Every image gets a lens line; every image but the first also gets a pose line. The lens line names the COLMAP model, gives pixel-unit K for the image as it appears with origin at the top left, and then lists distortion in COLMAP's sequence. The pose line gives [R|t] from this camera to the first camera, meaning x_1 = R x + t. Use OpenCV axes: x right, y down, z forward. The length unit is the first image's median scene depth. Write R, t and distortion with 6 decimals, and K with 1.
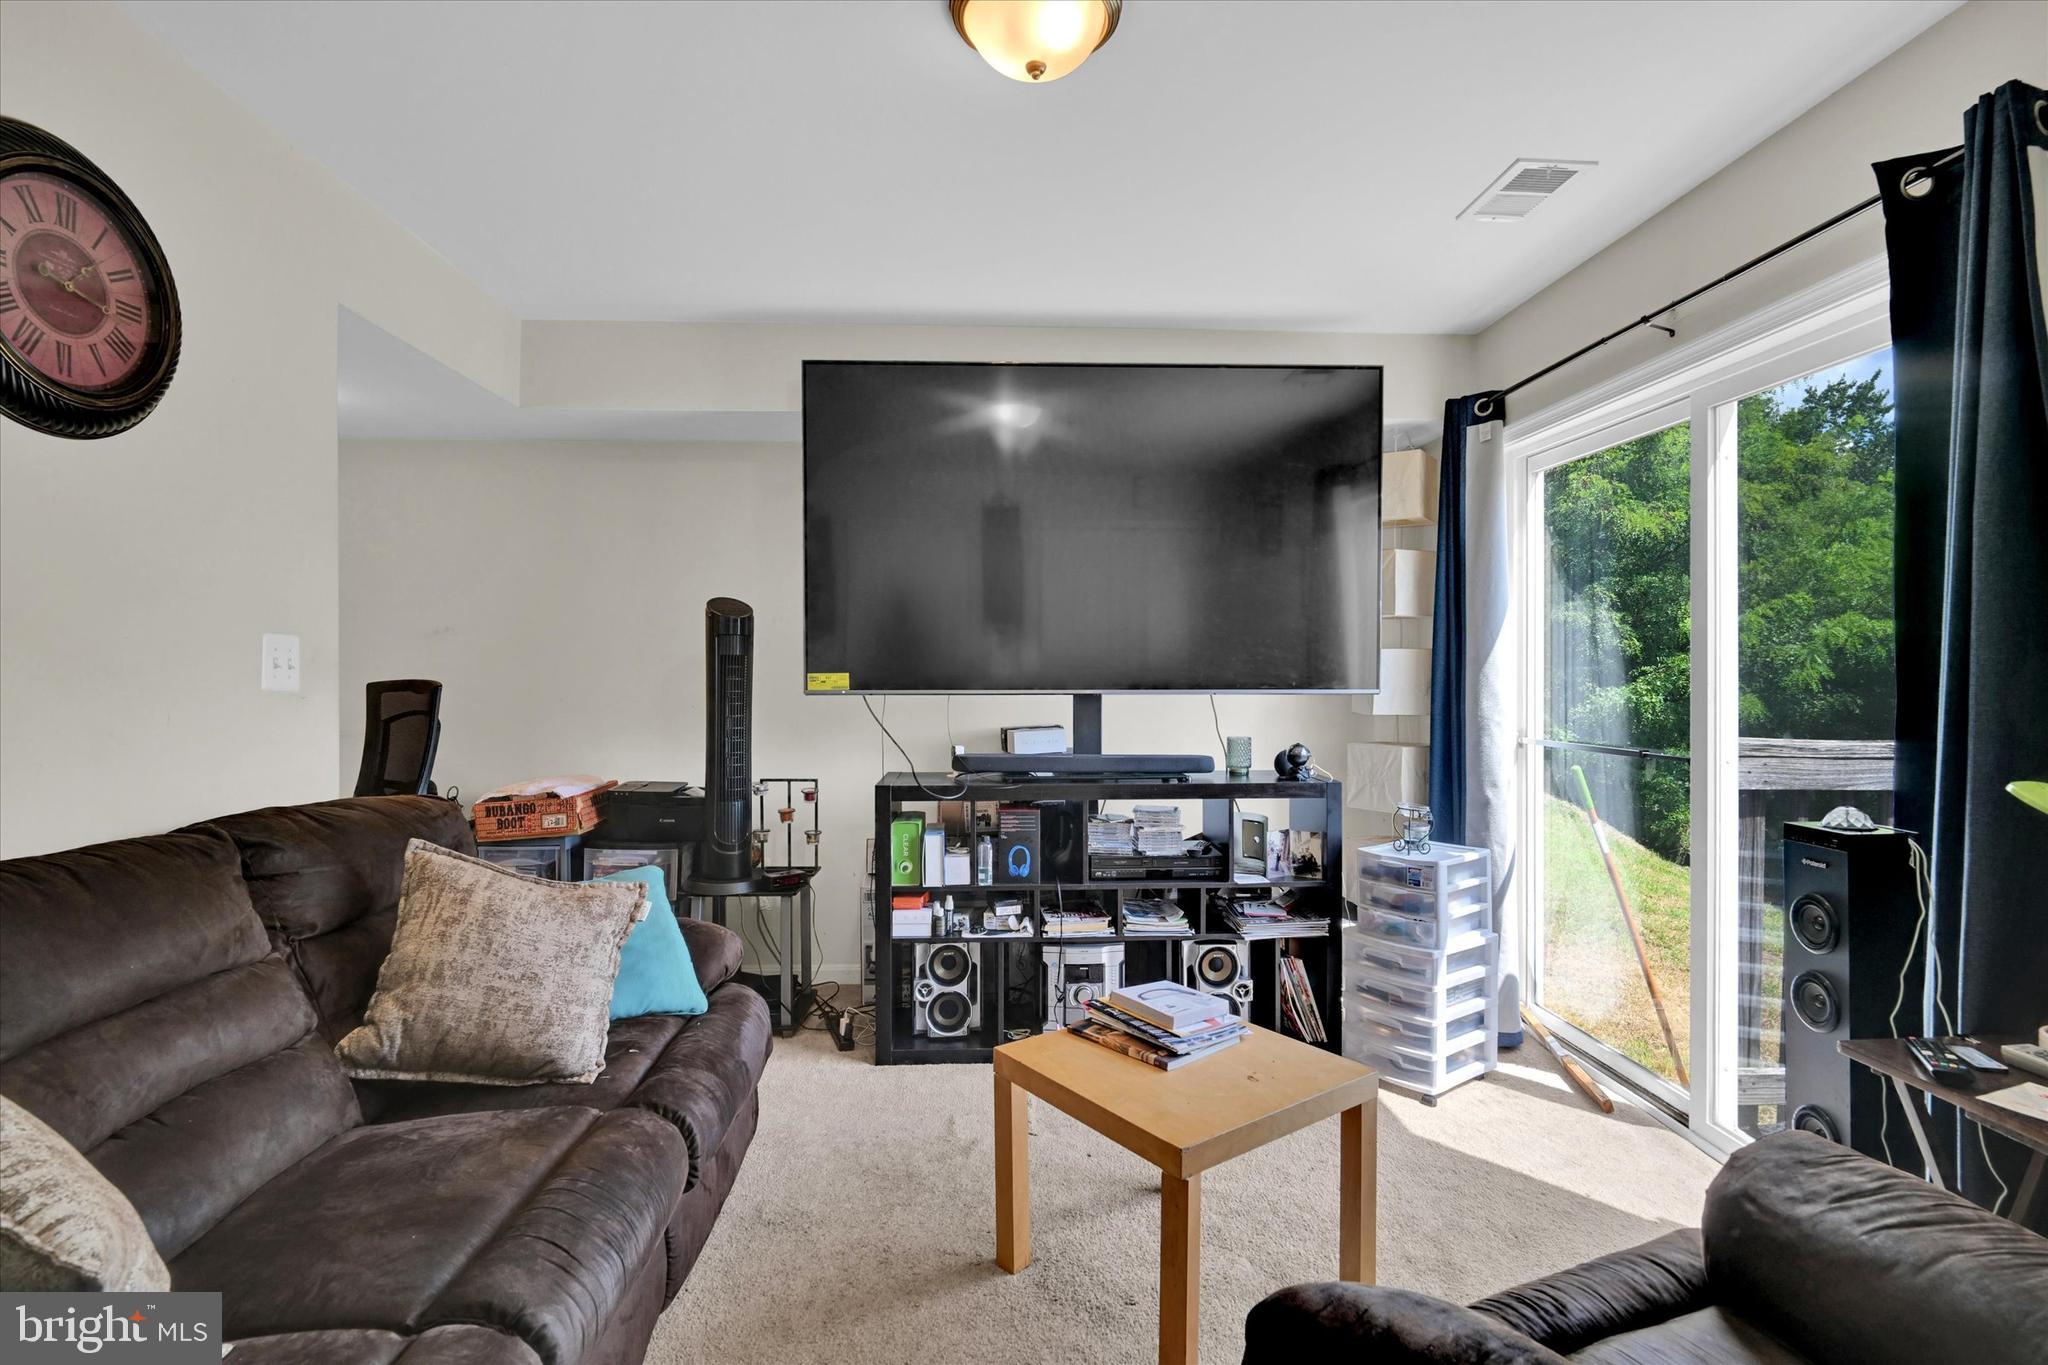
lens RADIAL K [[985.7, 0, 1019.8], [0, 985.7, 677.9], [0, 0, 1]] dist [0.001322, -0.006816]
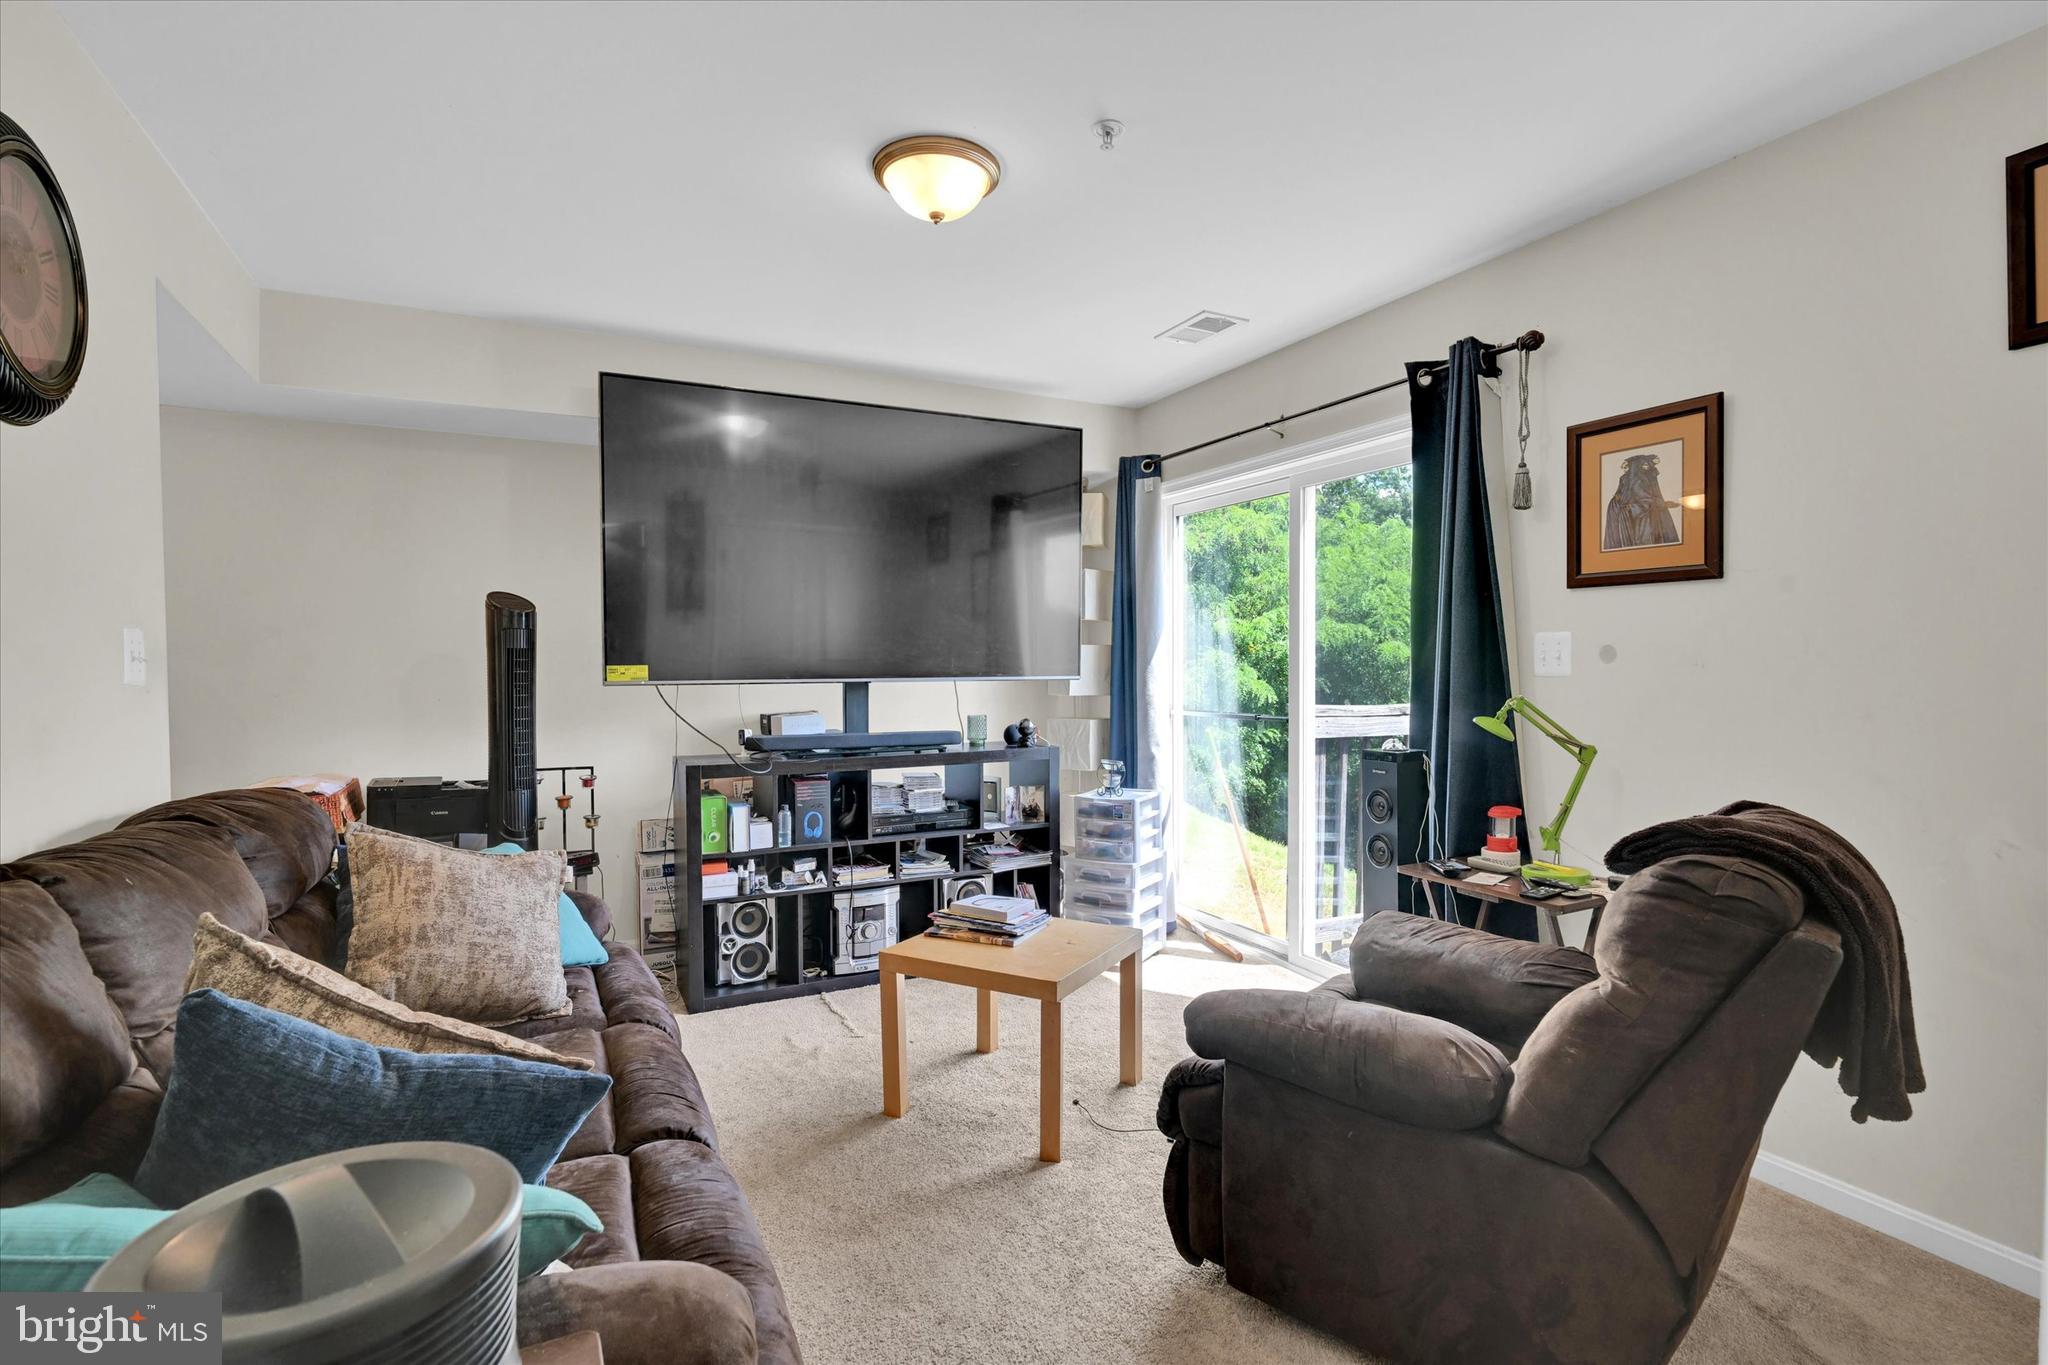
lens RADIAL K [[962.4, 0, 1034.8], [0, 962.4, 700.1], [0, 0, 1]] dist [-0.003346, -0.000710]
pose [[0.910593, -0.019619, 0.412837, -0.230930], [0.007451, 0.999490, 0.031063, 0.003695], [-0.413236, -0.025210, 0.910275, -0.150191]]
